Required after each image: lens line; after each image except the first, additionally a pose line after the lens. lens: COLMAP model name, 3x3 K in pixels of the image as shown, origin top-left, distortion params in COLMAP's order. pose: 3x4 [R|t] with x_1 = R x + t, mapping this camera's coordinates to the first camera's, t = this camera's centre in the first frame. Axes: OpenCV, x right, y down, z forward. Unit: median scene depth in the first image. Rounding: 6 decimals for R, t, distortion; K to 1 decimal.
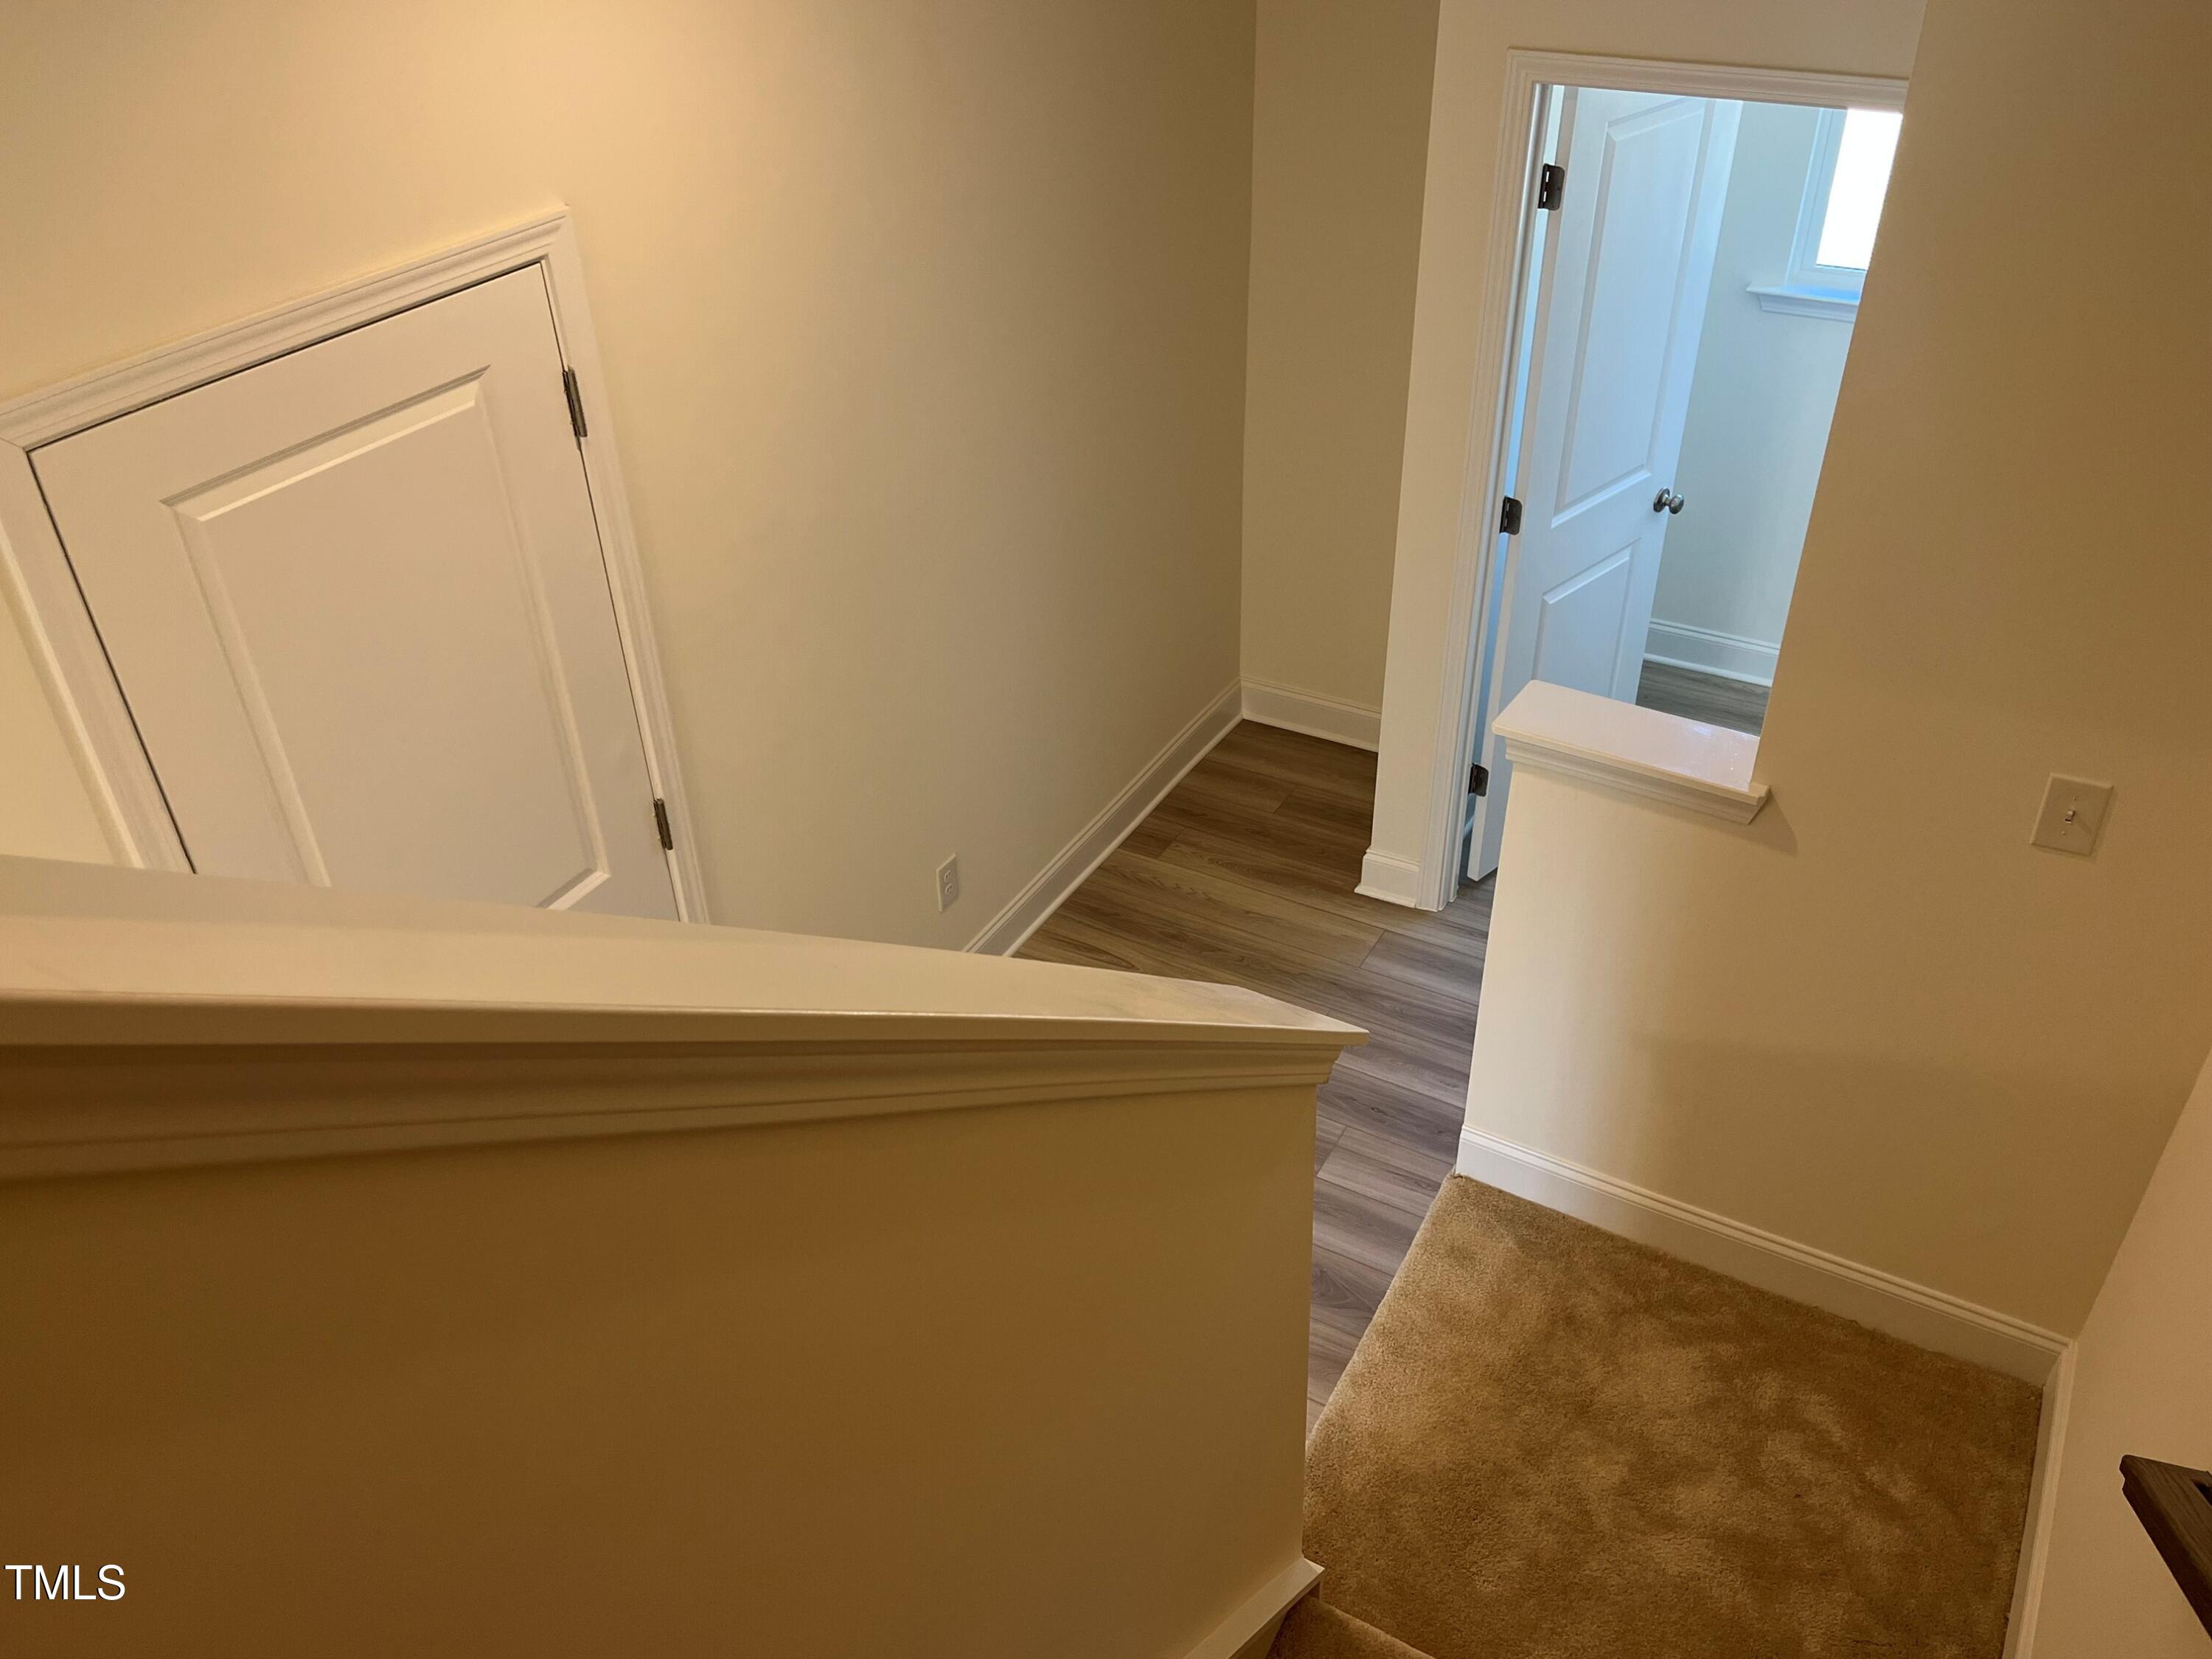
lens RADIAL K [[1730.6, 0, 1106.0], [0, 1730.6, 829.5], [0, 0, 1]] dist [0.081639, -0.162342]
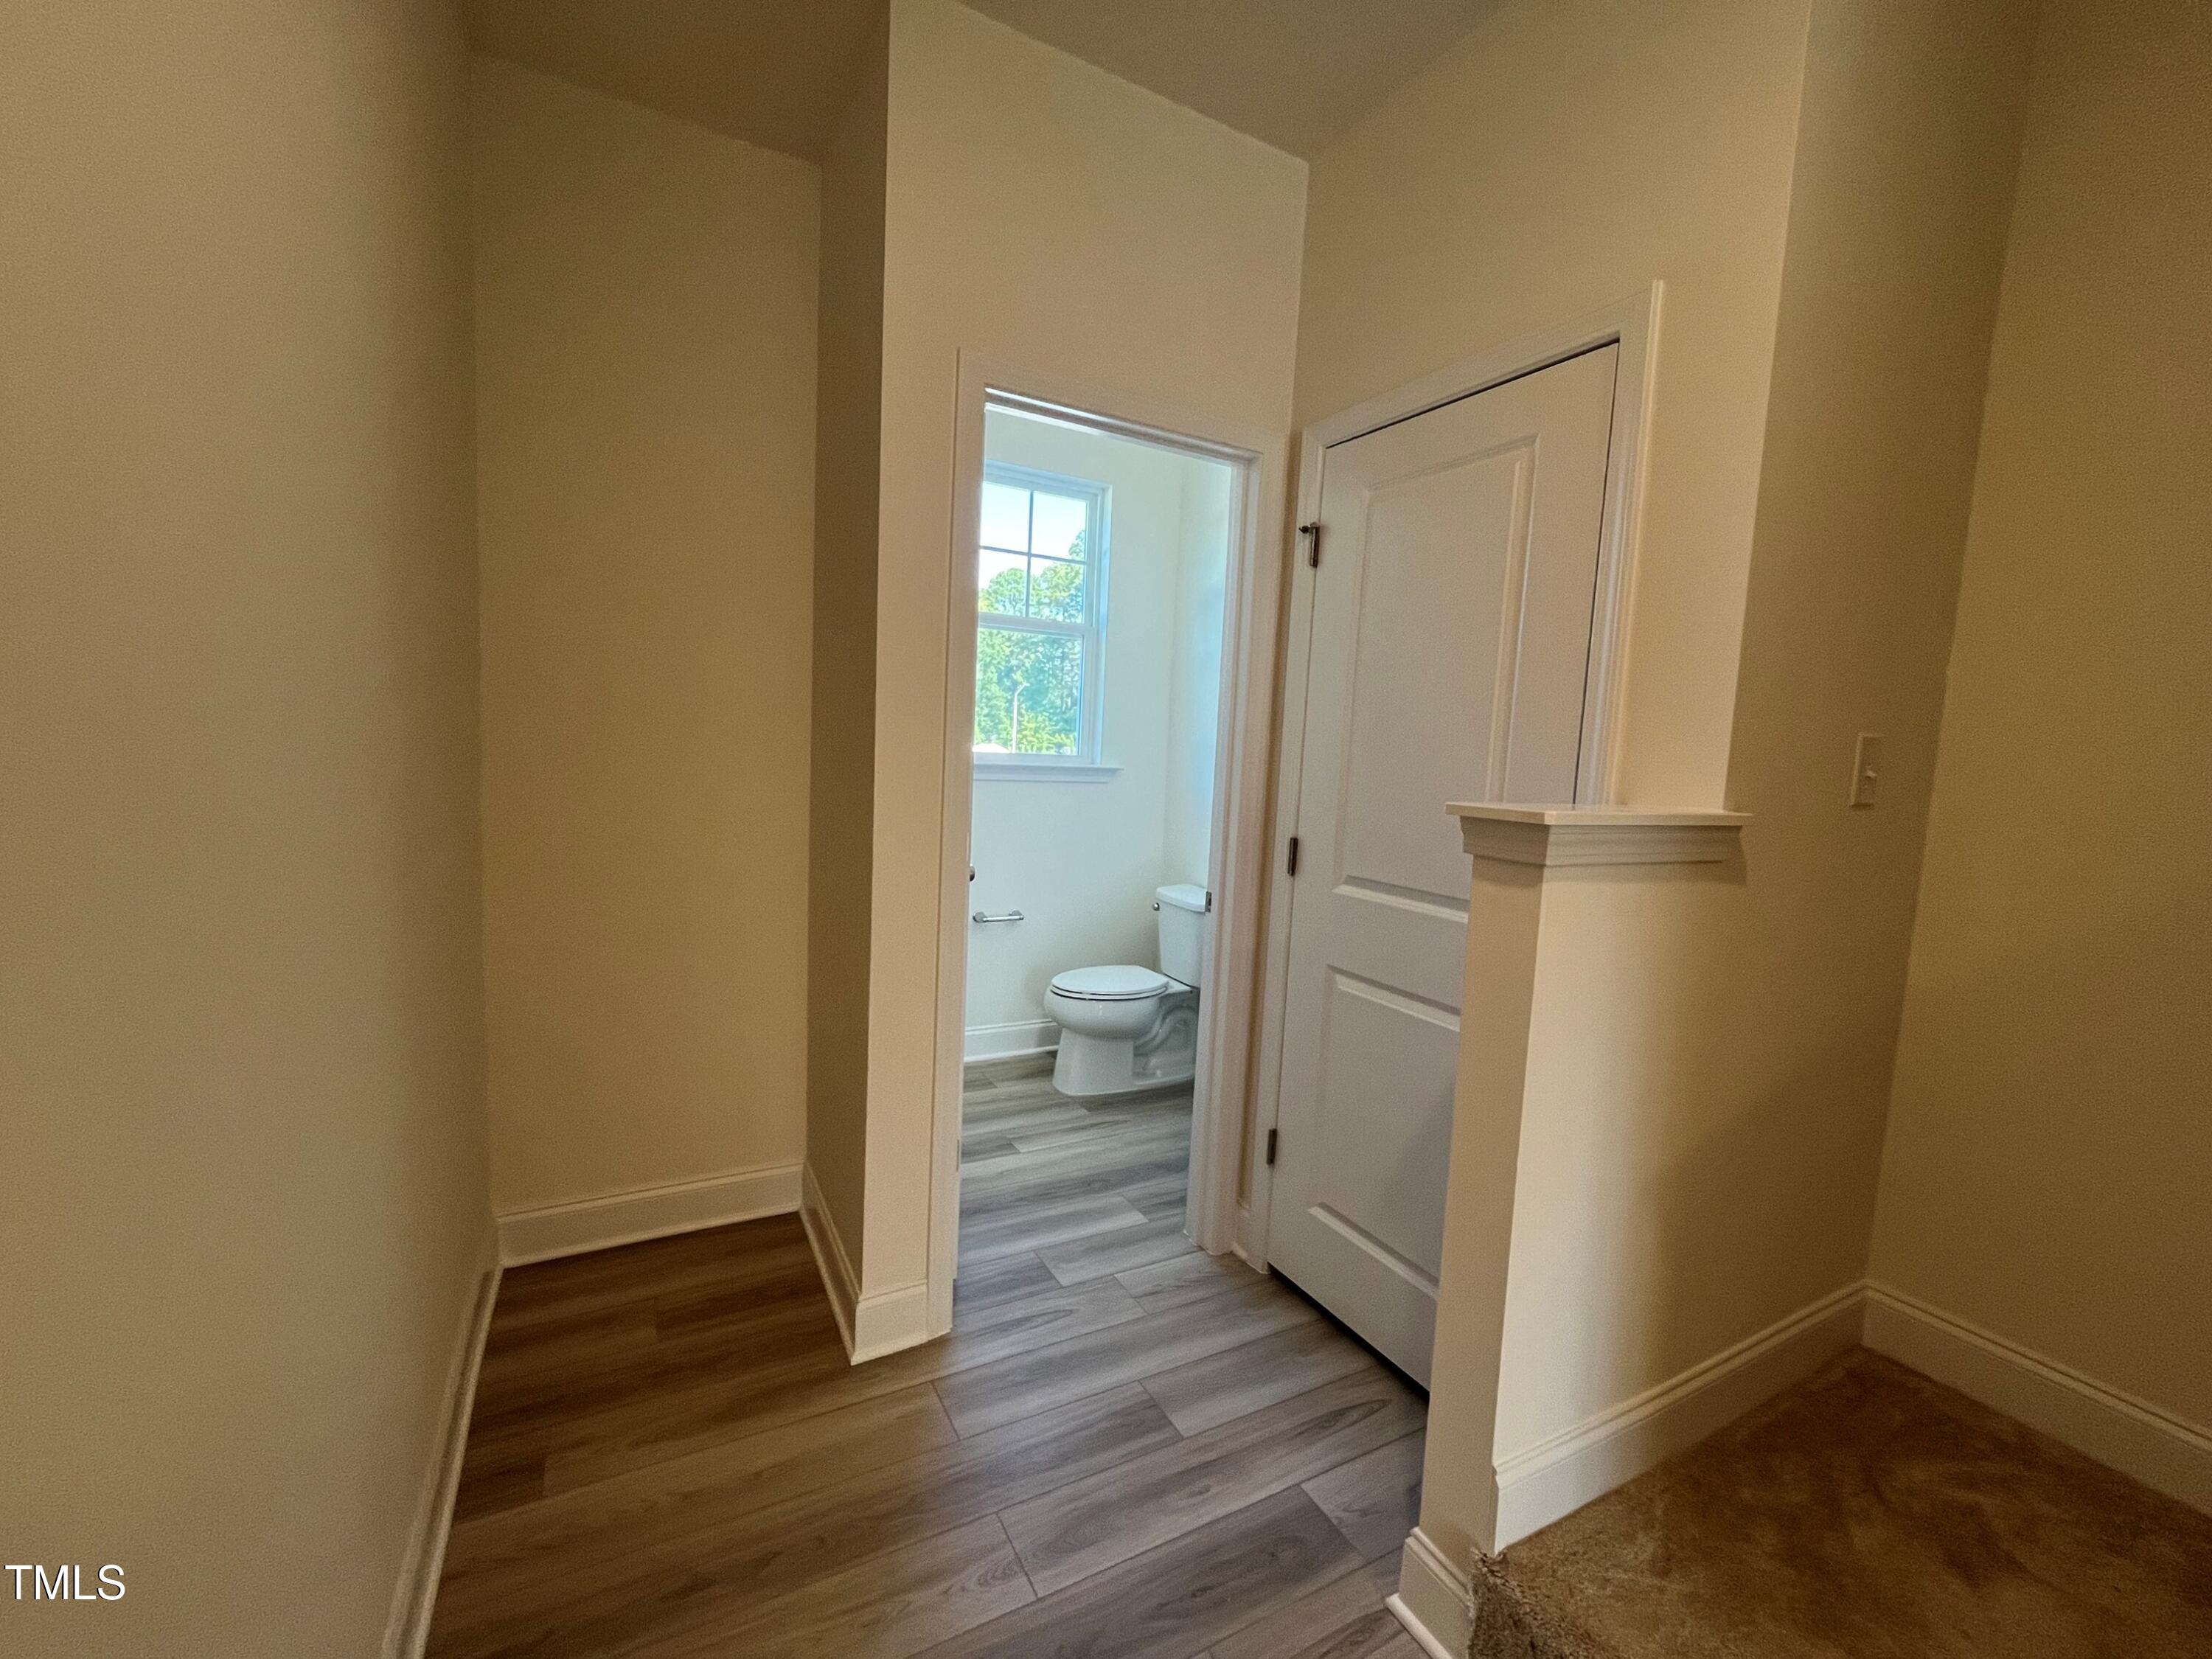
lens RADIAL K [[907.5, 0, 1106.0], [0, 907.5, 829.5], [0, 0, 1]] dist [-0.000948, -0.000091]
pose [[0.523375, -0.028360, 0.851630, -0.136645], [0.431891, 0.870383, -0.236437, -0.027545], [-0.734540, 0.491557, 0.467785, 0.607440]]
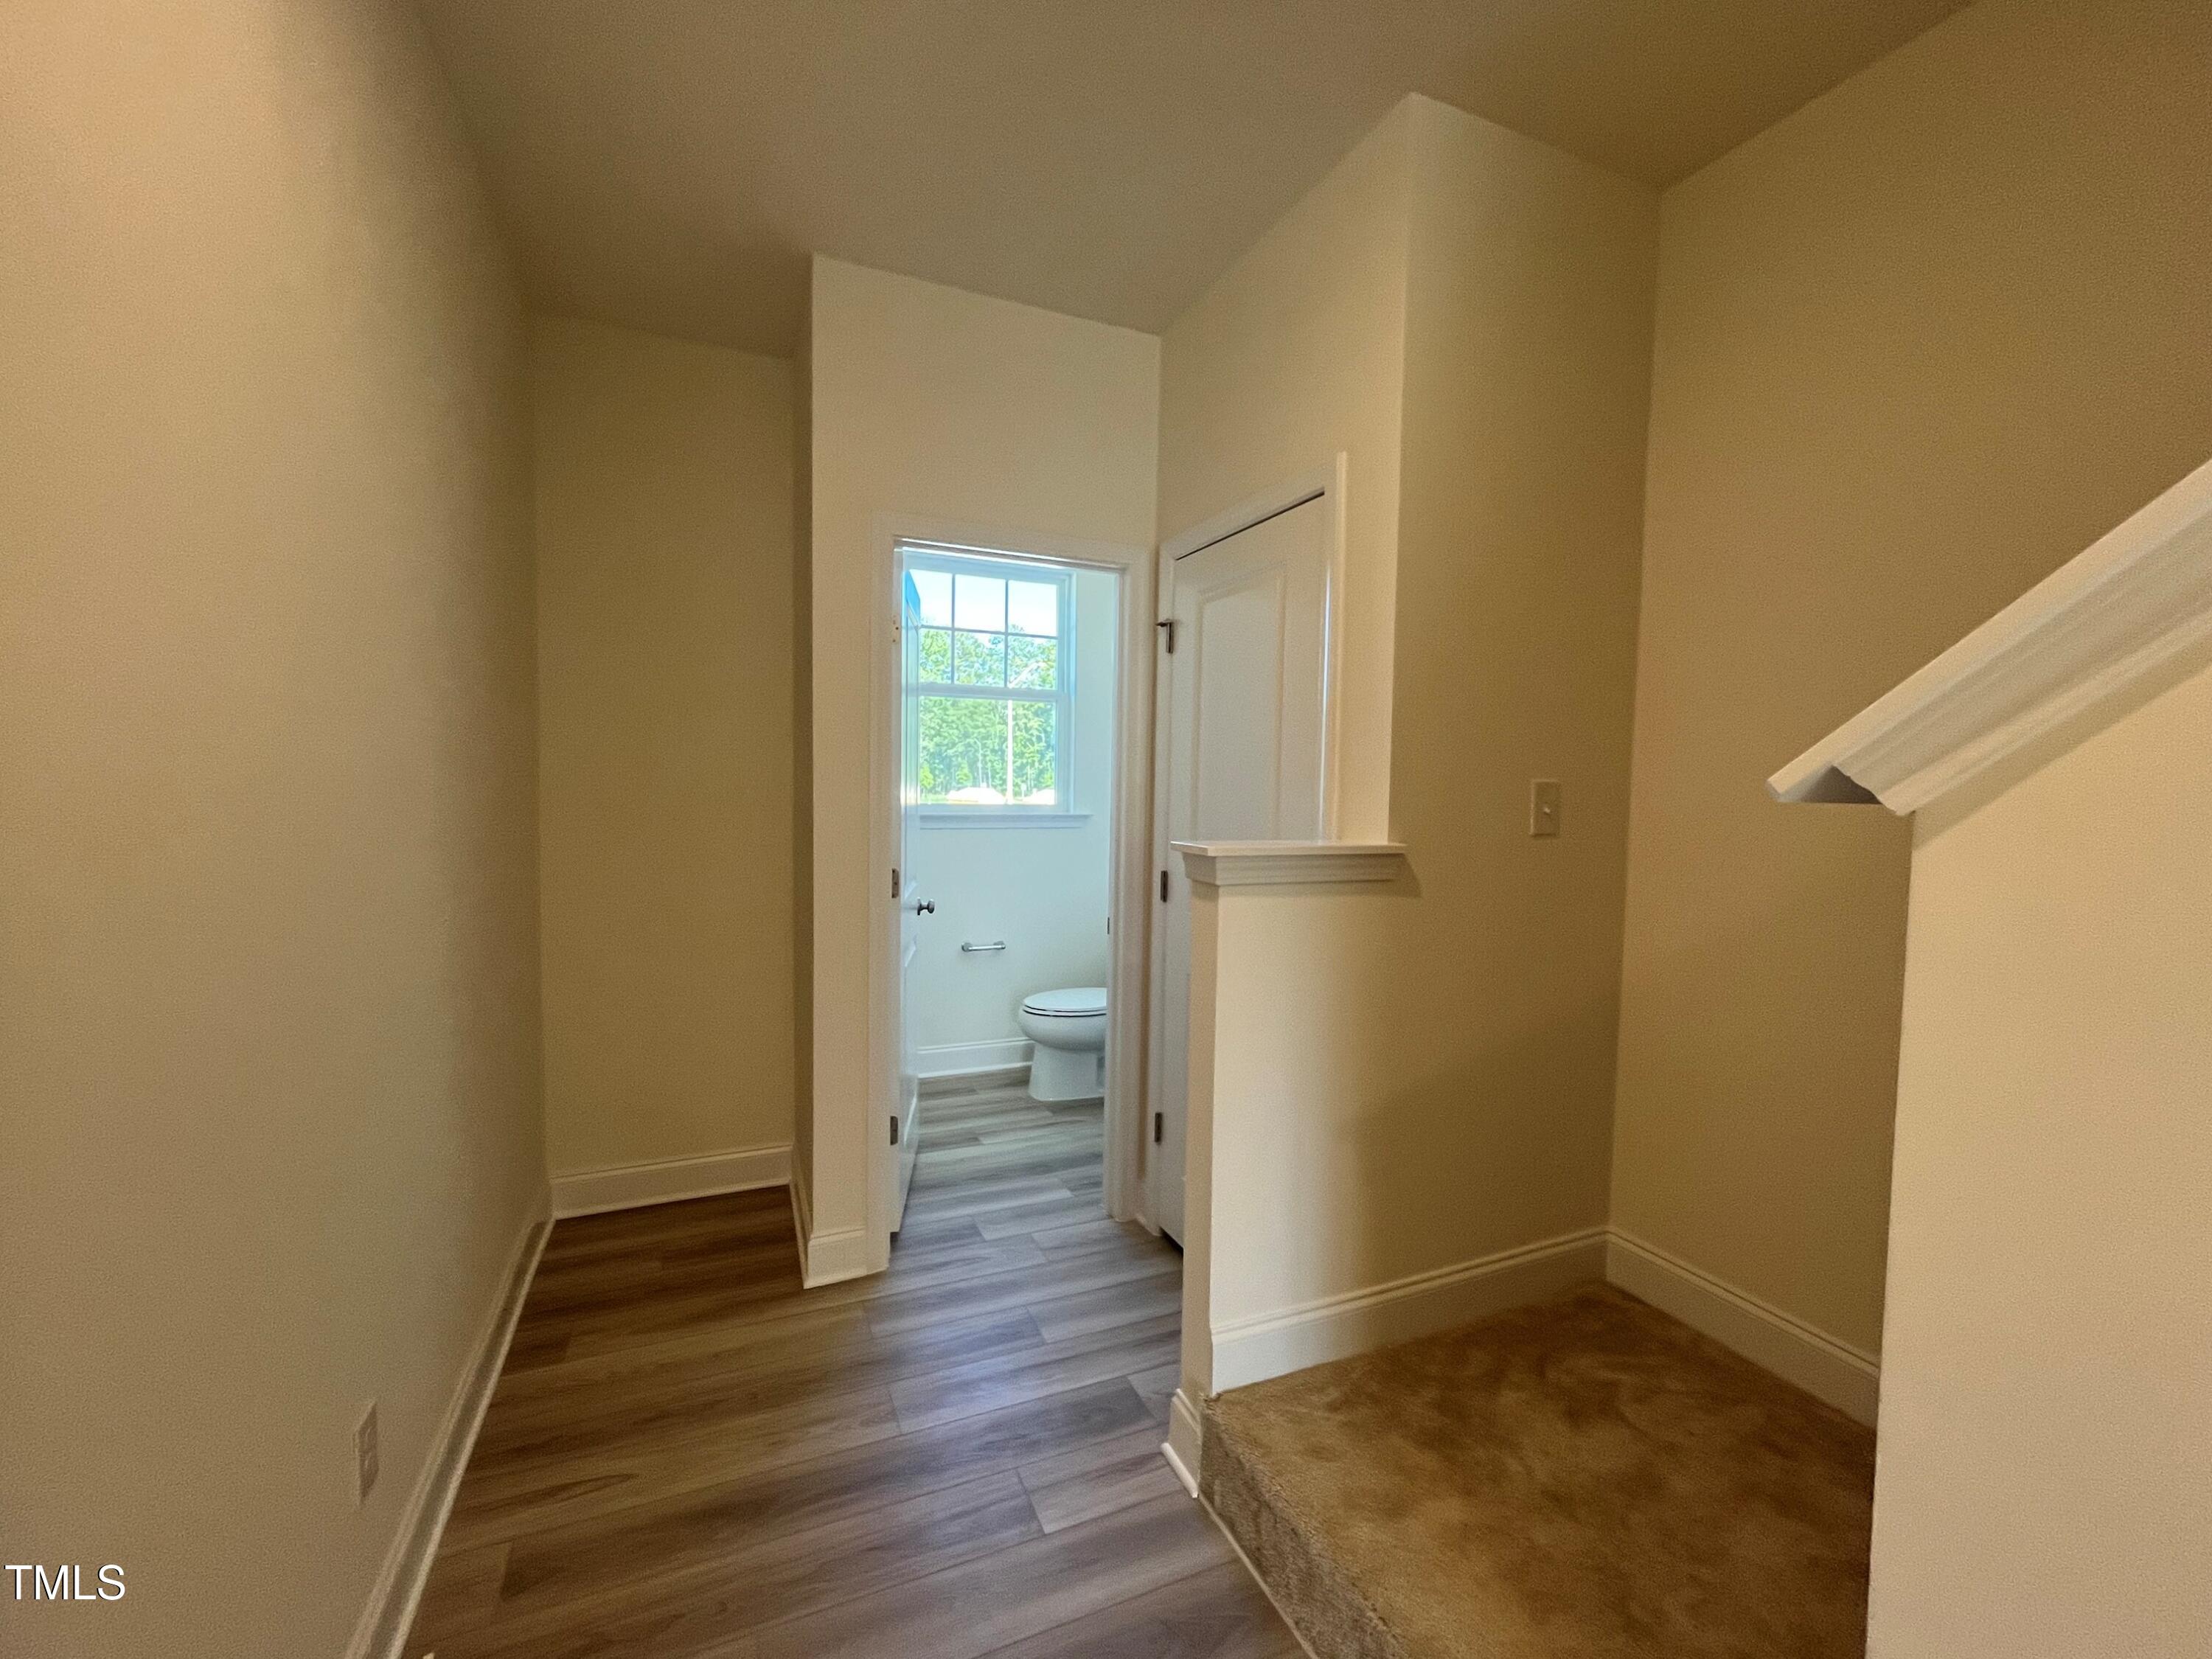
lens RADIAL K [[904.1, 0, 1106.0], [0, 904.1, 829.5], [0, 0, 1]] dist [-0.000137, -0.000045]
pose [[0.596214, -0.004607, 0.802812, -0.170282], [0.429102, 0.846990, -0.313815, 0.050228], [-0.678528, 0.531589, 0.506964, 0.475728]]
